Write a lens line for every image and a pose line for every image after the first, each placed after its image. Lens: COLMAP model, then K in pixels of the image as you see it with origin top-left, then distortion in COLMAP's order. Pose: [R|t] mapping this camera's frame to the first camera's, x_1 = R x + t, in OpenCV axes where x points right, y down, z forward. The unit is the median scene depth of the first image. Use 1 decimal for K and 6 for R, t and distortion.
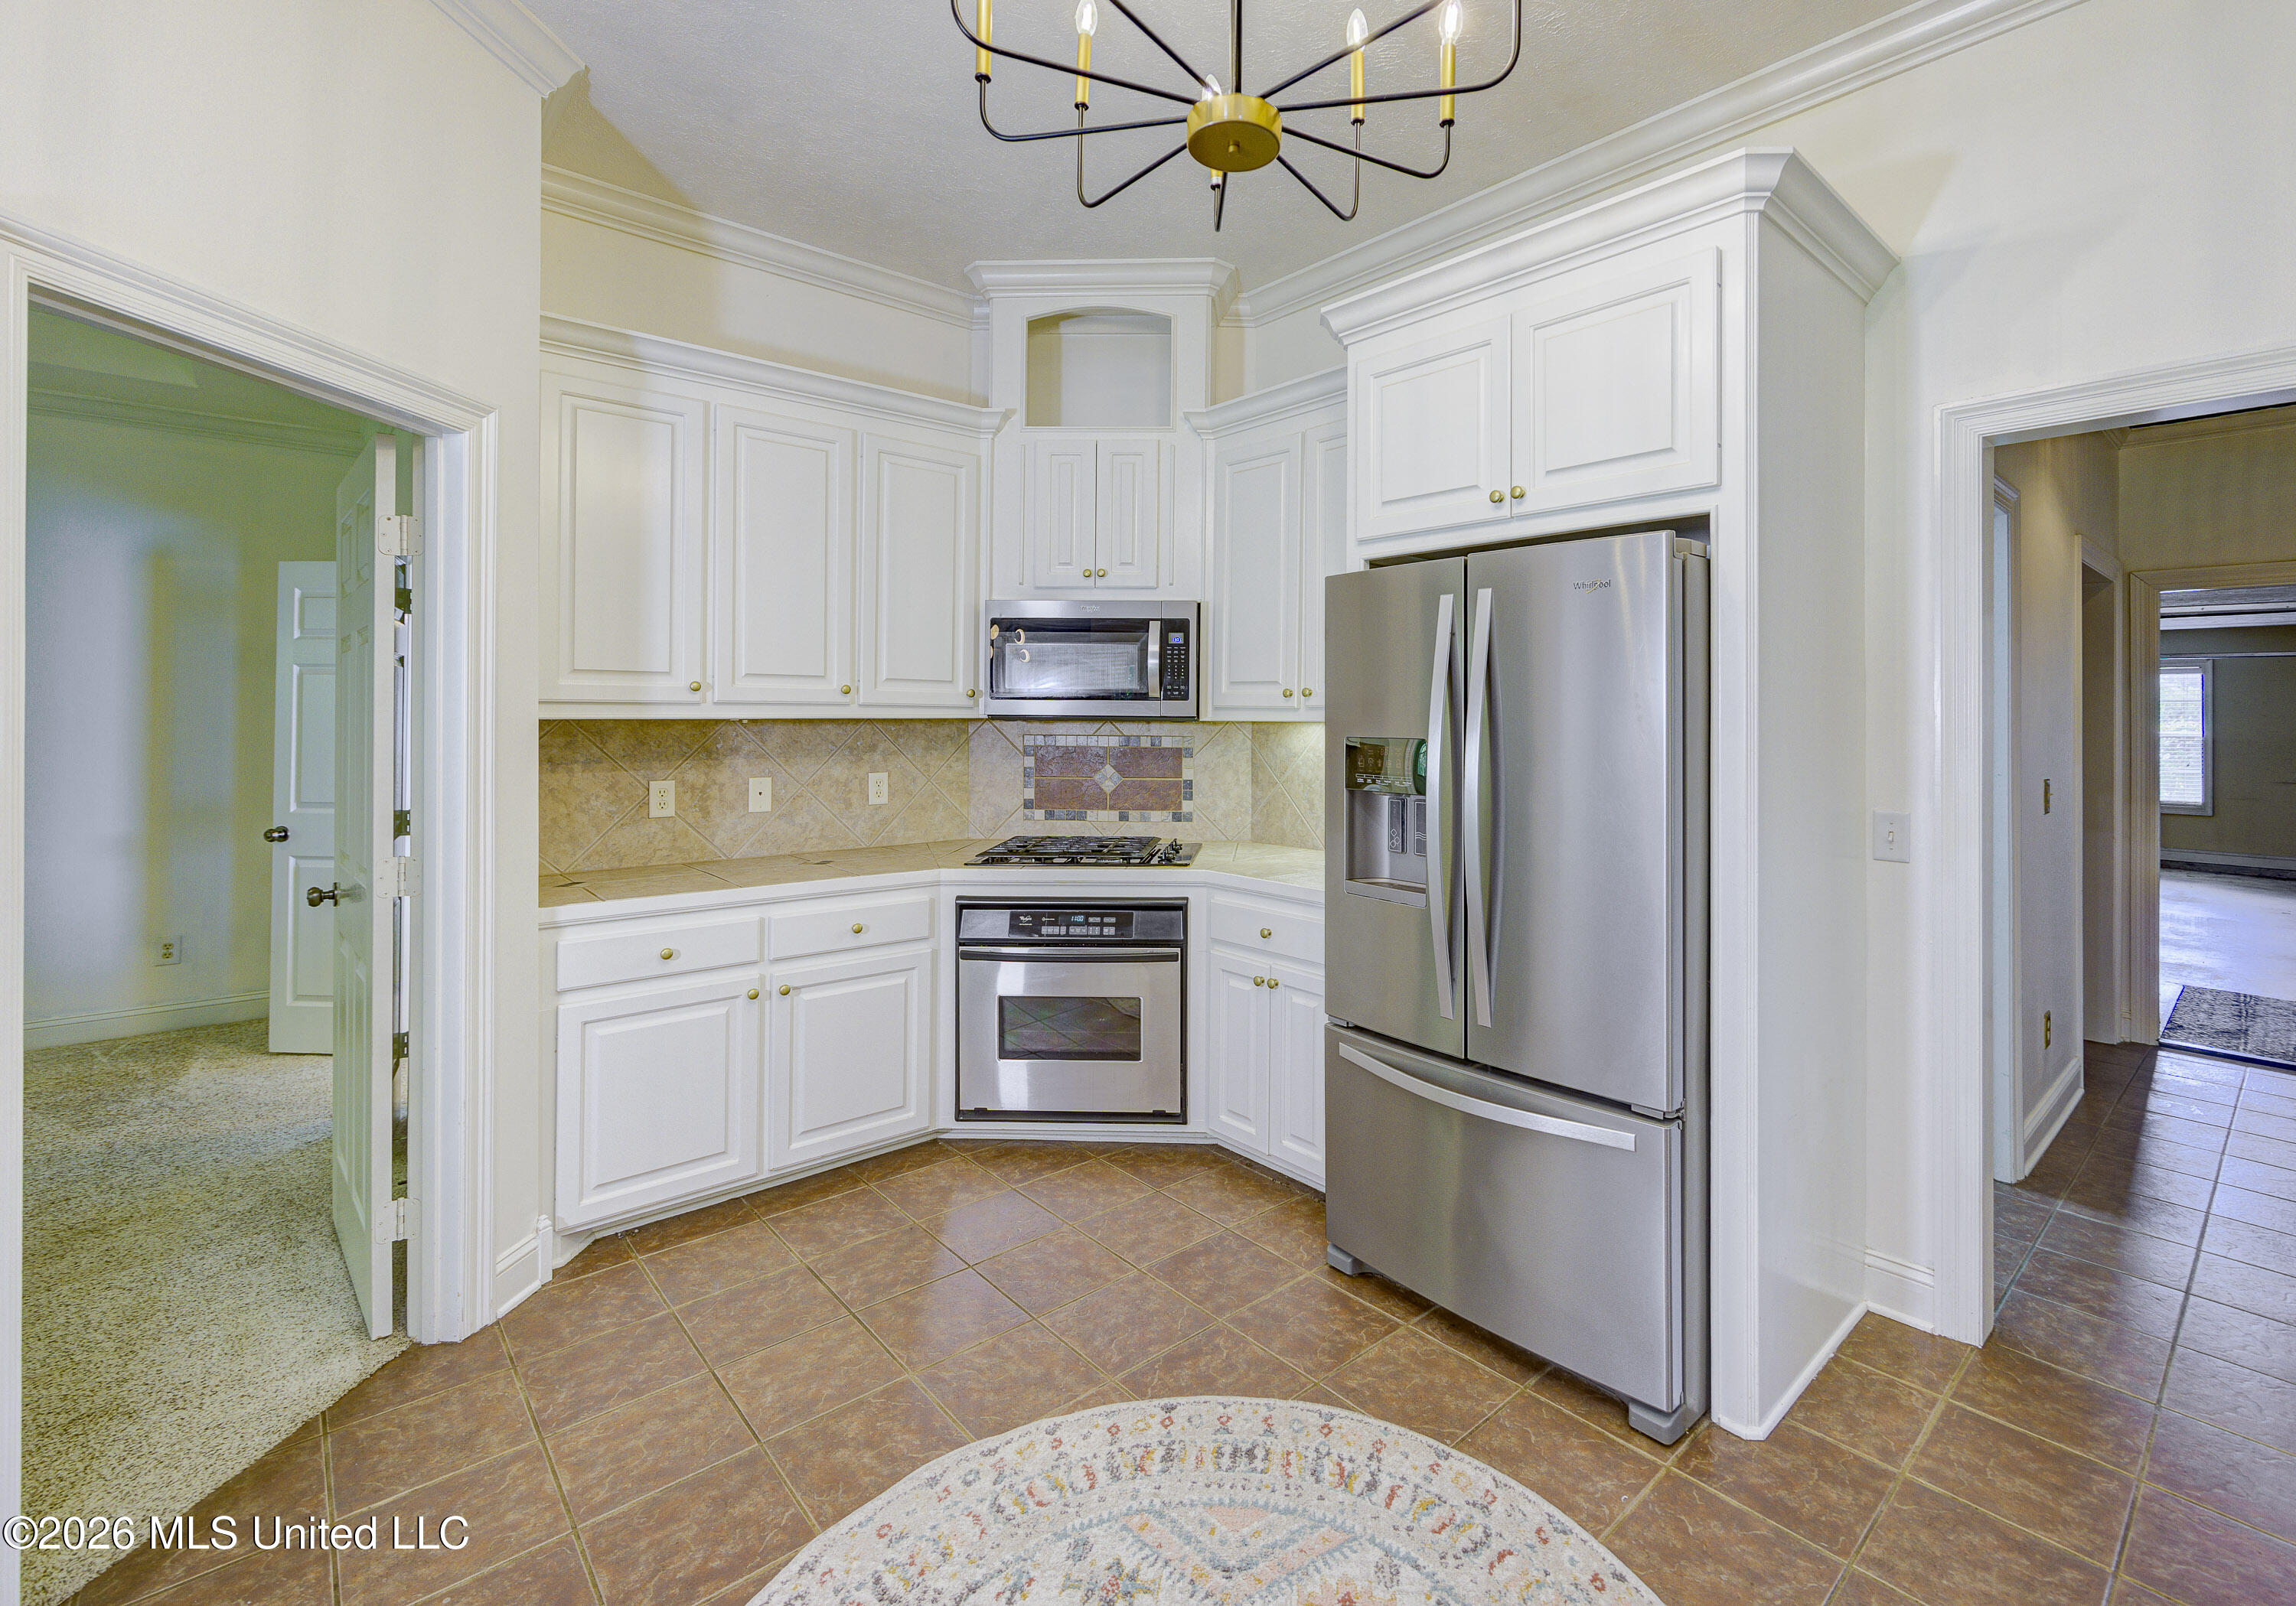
lens RADIAL K [[1067.1, 0, 1175.0], [0, 1067.1, 707.4], [0, 0, 1]] dist [-0.007554, -0.001657]
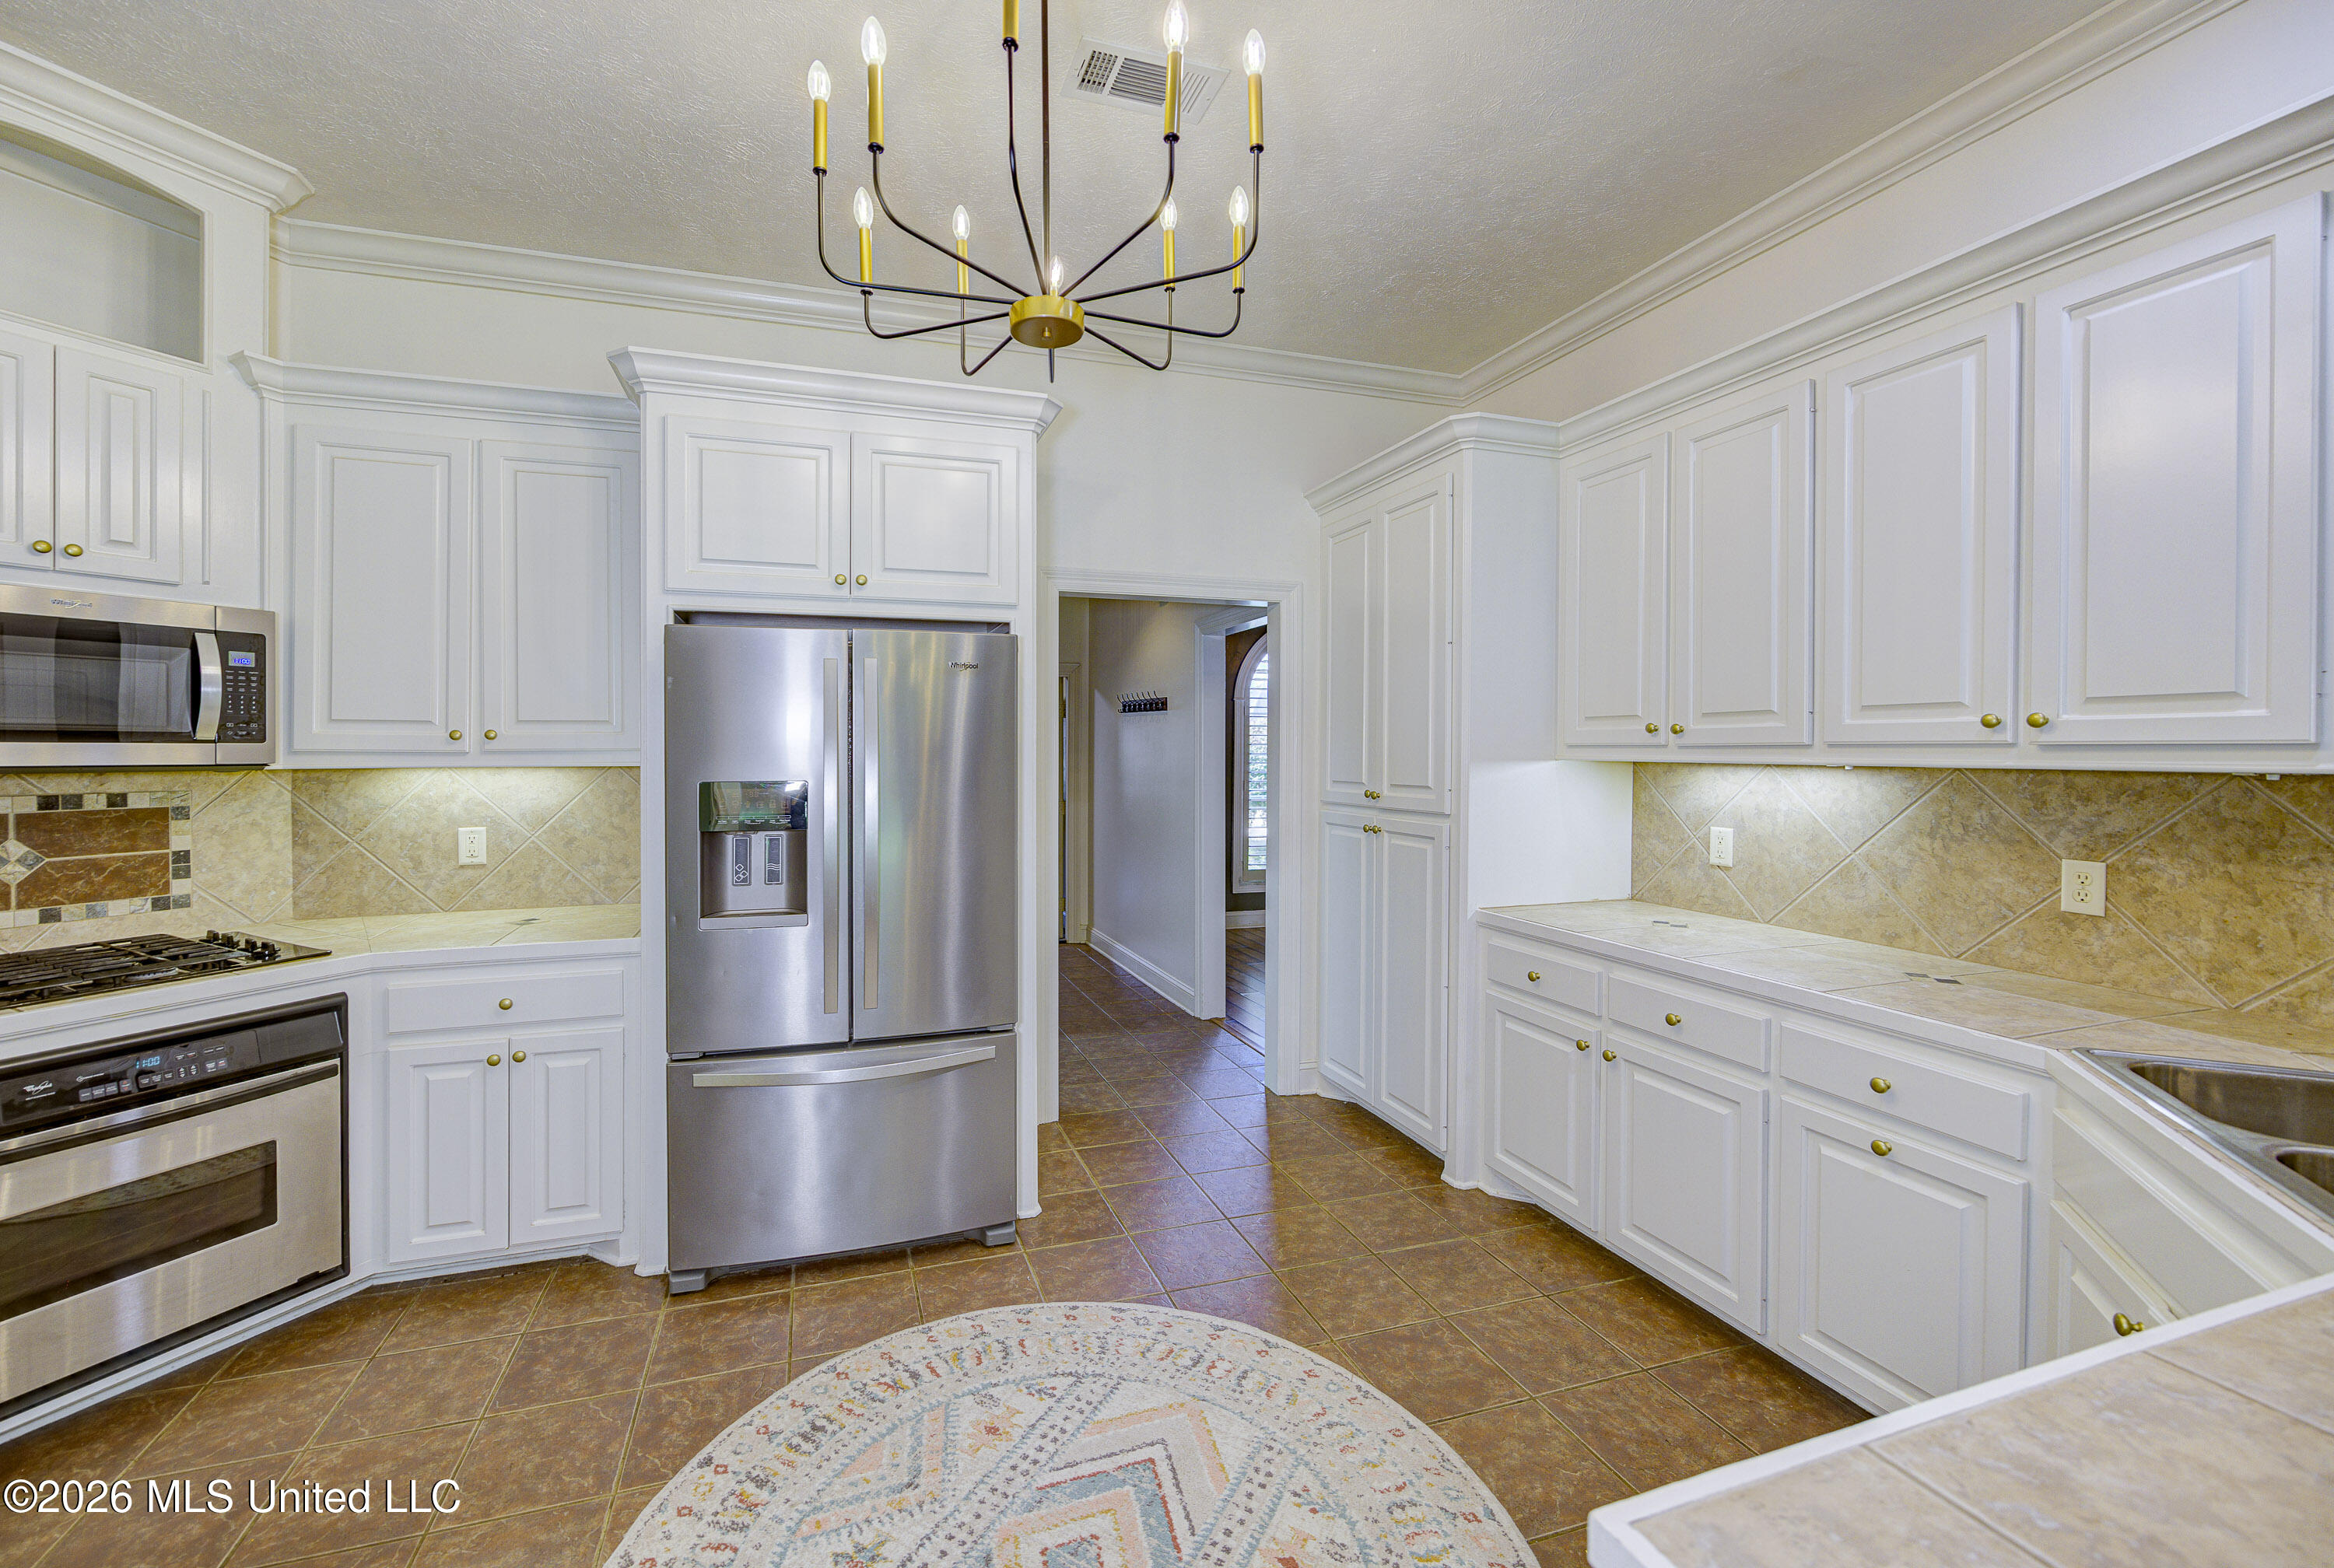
lens RADIAL K [[928.3, 0, 1198.2], [0, 928.3, 750.7], [0, 0, 1]] dist [0.002314, -0.000820]
pose [[0.382389, -0.009340, 0.923954, -0.630721], [-0.006815, 0.999893, 0.012928, -0.024733], [-0.923976, -0.011241, 0.382285, 0.246085]]
